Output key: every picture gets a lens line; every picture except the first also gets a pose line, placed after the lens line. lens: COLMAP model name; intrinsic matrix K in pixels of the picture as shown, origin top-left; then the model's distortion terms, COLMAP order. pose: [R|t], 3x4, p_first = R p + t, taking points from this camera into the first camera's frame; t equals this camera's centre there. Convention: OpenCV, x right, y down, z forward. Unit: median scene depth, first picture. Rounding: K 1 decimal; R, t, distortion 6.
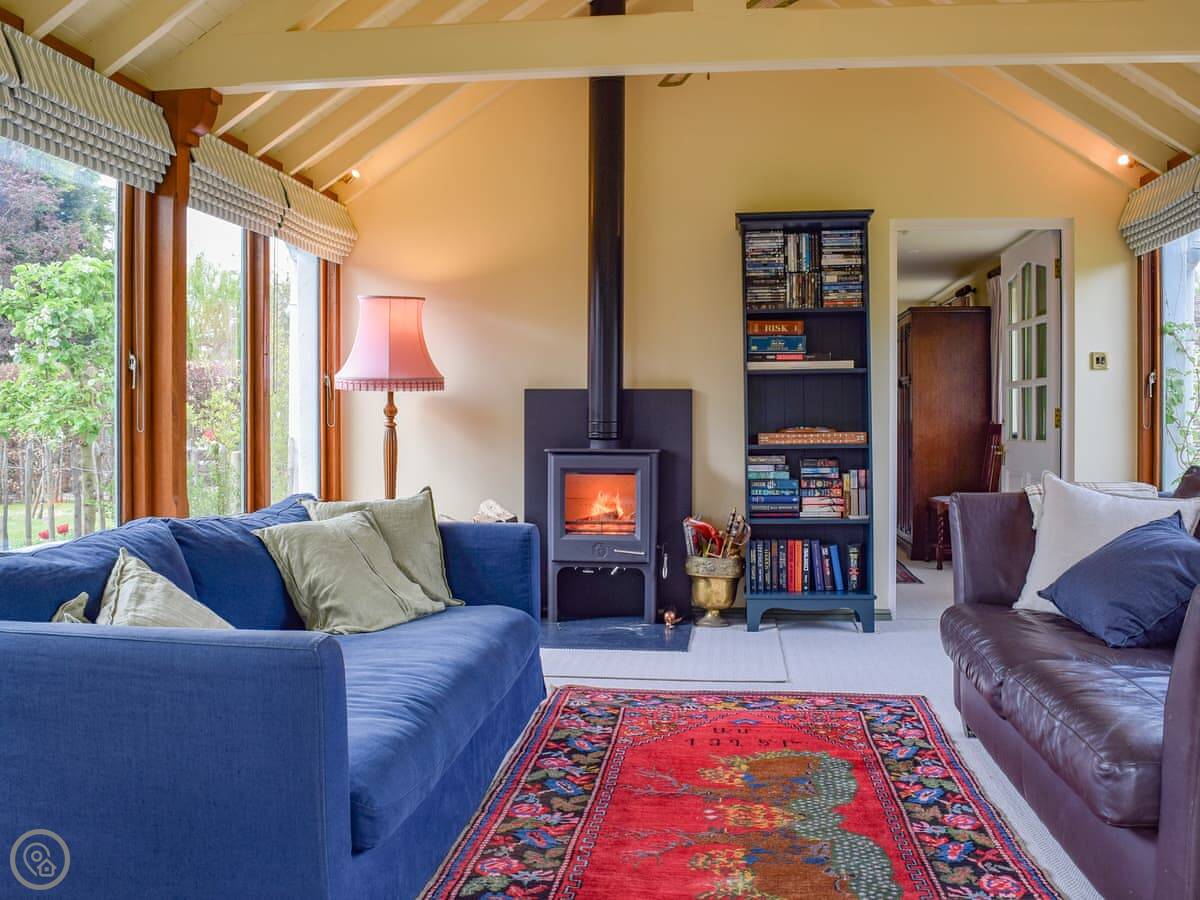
lens RADIAL K [[1099.6, 0, 599.6], [0, 1099.6, 432.9], [0, 0, 1]] dist [-0.076108, -0.001244]
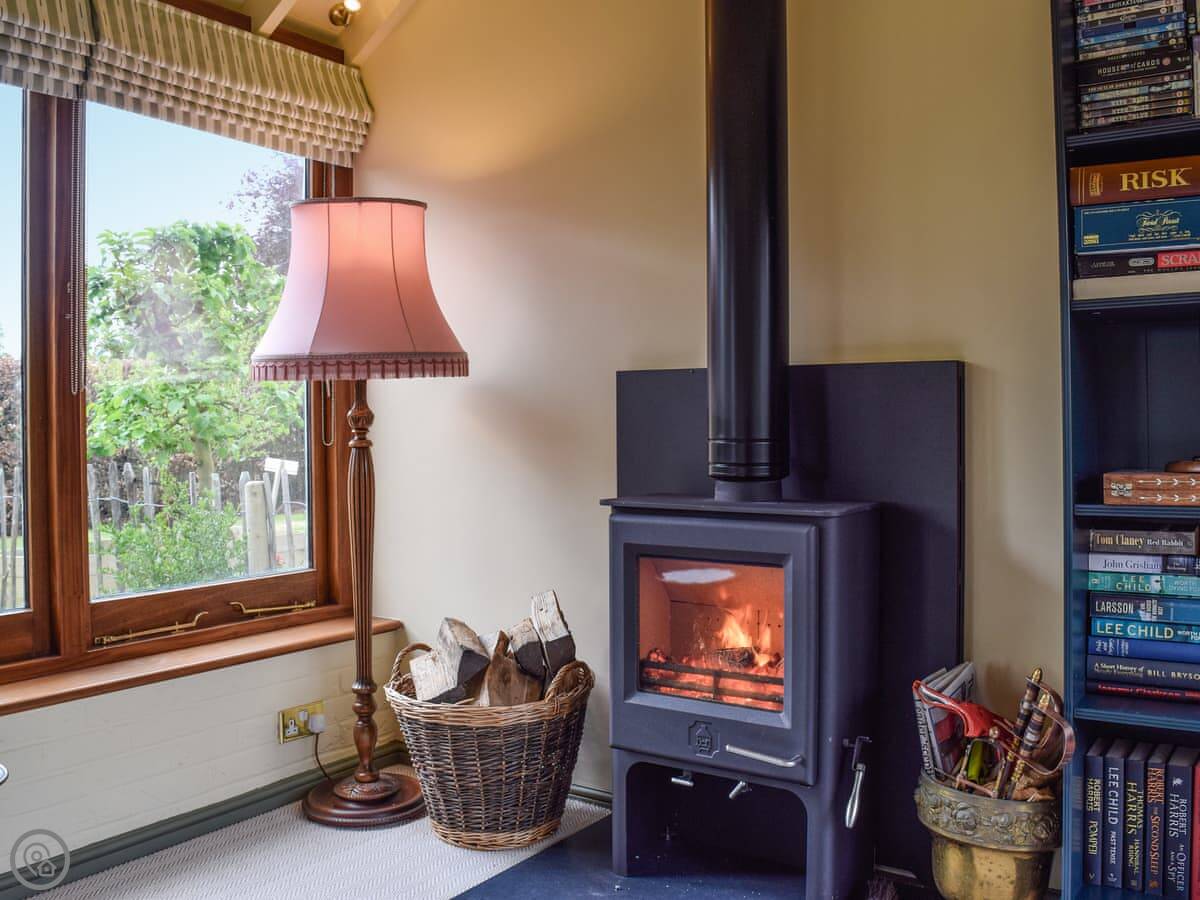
lens RADIAL K [[1079.1, 0, 600.1], [0, 1079.1, 436.5], [0, 0, 1]] dist [-0.074282, -0.000499]
pose [[0.892638, 0.000870, -0.450773, 0.151750], [-0.001800, 0.999997, -0.001634, -0.010658], [0.450770, 0.002270, 0.892637, 0.601015]]
